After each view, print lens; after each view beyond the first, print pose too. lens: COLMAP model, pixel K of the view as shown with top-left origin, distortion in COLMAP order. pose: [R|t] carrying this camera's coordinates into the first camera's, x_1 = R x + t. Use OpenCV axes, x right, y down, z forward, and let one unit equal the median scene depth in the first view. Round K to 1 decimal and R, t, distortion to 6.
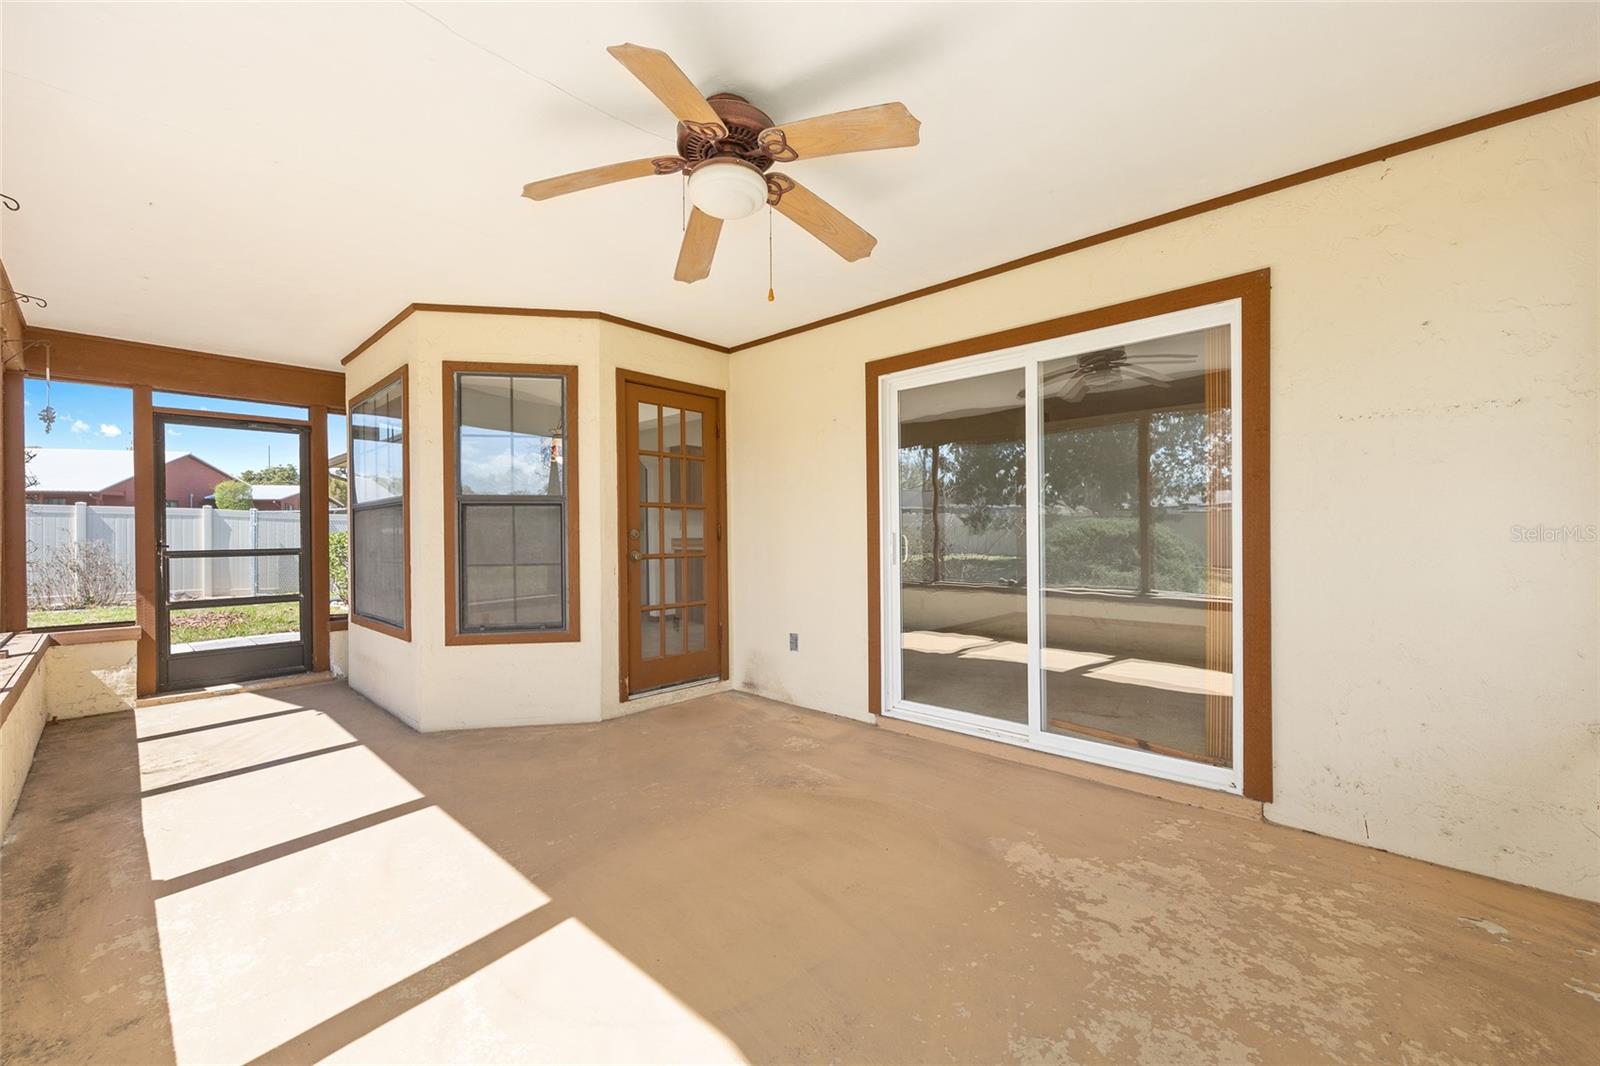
lens RADIAL K [[641.5, 0, 804.8], [0, 641.5, 534.5], [0, 0, 1]] dist [-0.001698, -0.000305]
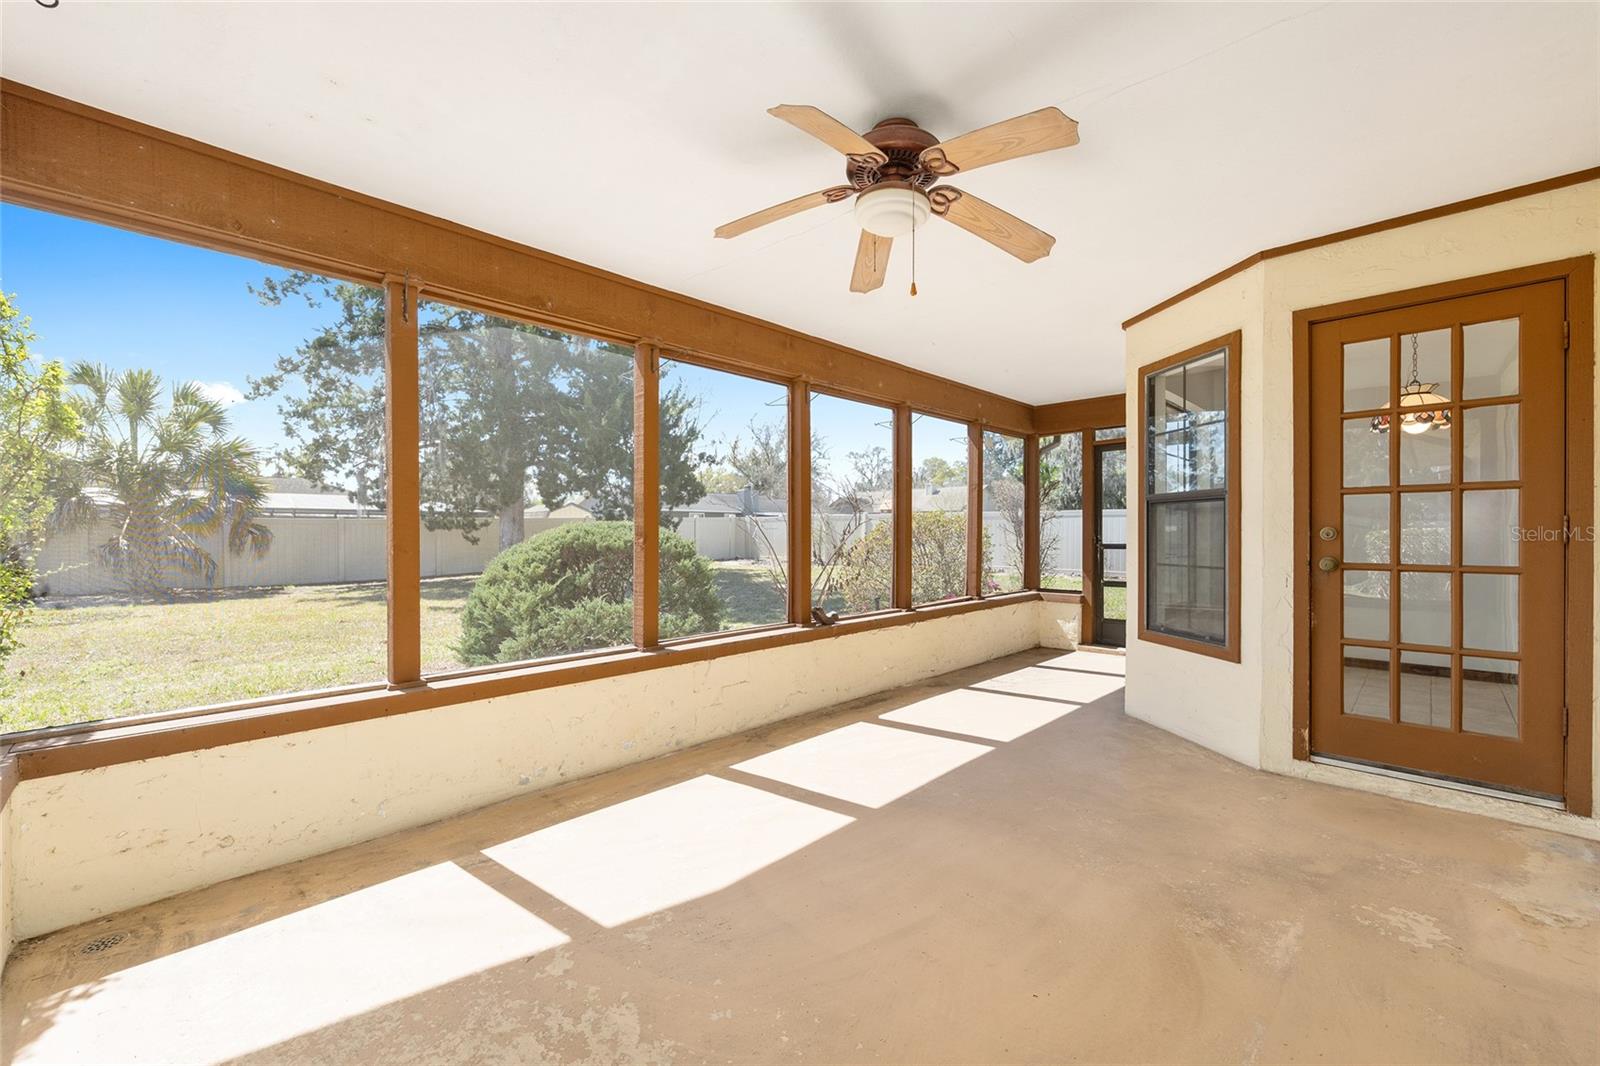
lens RADIAL K [[641.5, 0, 804.8], [0, 641.5, 534.5], [0, 0, 1]] dist [-0.001698, -0.000305]
pose [[-0.017907, 0.008818, -0.999801, 0.491058], [-0.002773, 0.999957, 0.008869, -0.005110], [0.999836, 0.002931, -0.017881, 0.461649]]
